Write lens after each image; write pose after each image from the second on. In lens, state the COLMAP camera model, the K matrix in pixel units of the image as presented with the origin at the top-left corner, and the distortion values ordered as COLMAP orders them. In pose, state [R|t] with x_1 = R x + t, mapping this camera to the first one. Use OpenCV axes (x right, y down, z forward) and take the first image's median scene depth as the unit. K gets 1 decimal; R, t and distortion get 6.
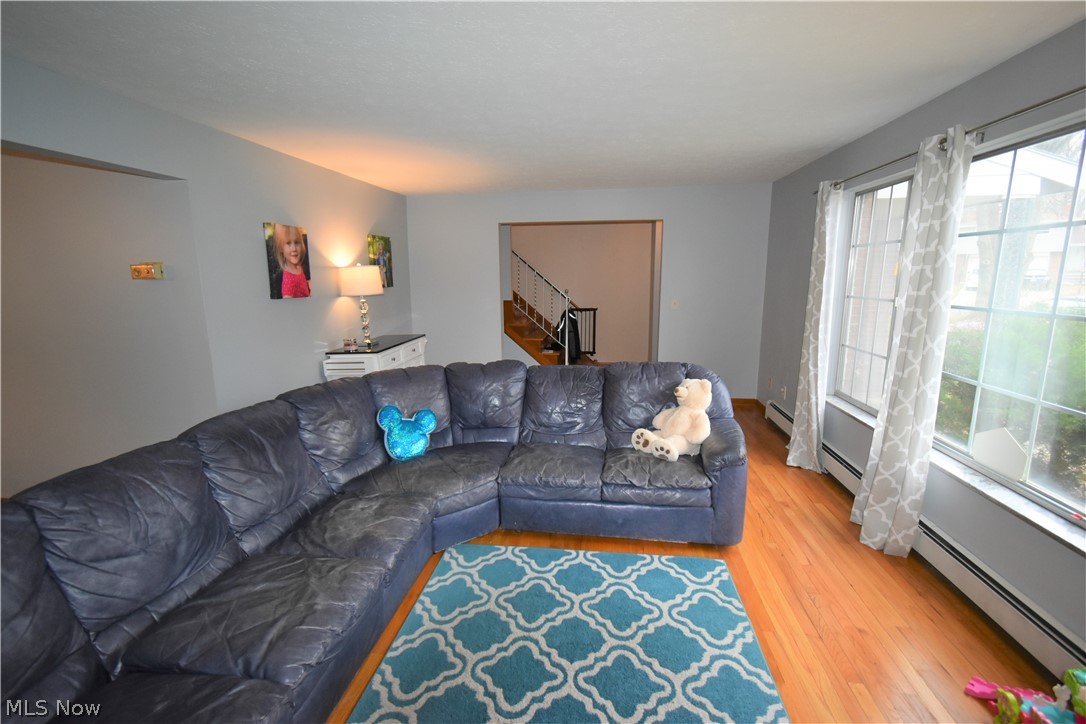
lens RADIAL K [[478.8, 0, 543.0], [0, 478.8, 362.0], [0, 0, 1]] dist [0.011645, -0.007547]
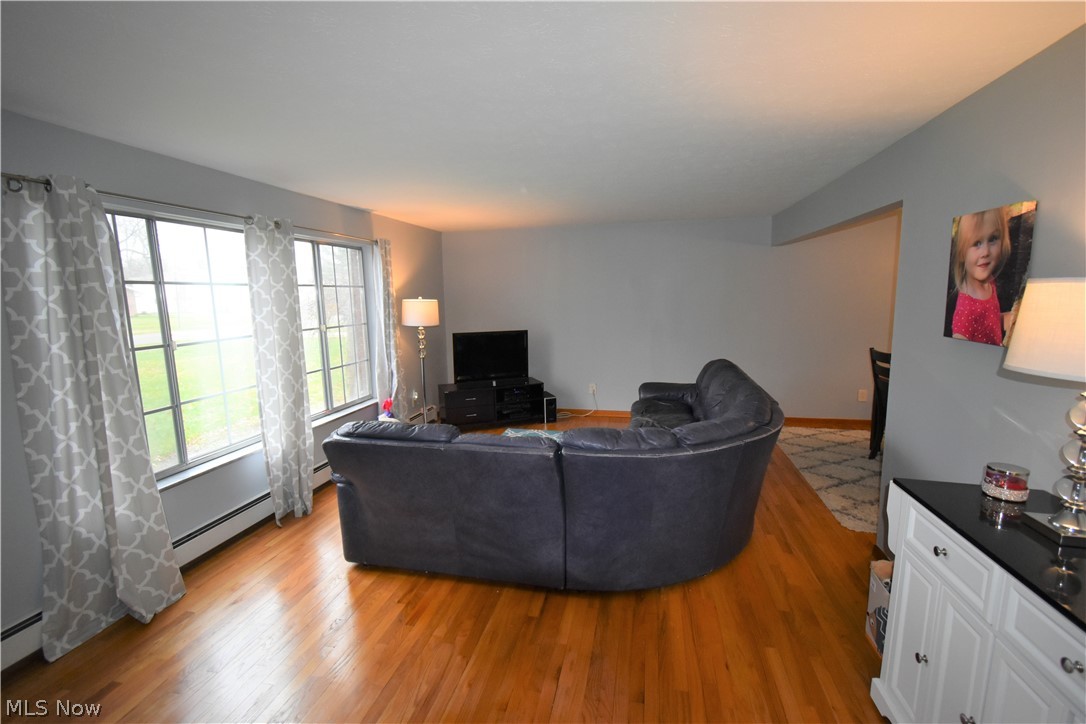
lens RADIAL K [[479.9, 0, 546.9], [0, 479.9, 360.1], [0, 0, 1]] dist [0.001607, -0.000163]
pose [[-0.996329, 0.017605, 0.083776, -0.104300], [0.043392, 0.947448, 0.316954, -0.434713], [-0.073793, 0.319425, -0.944734, 2.198288]]
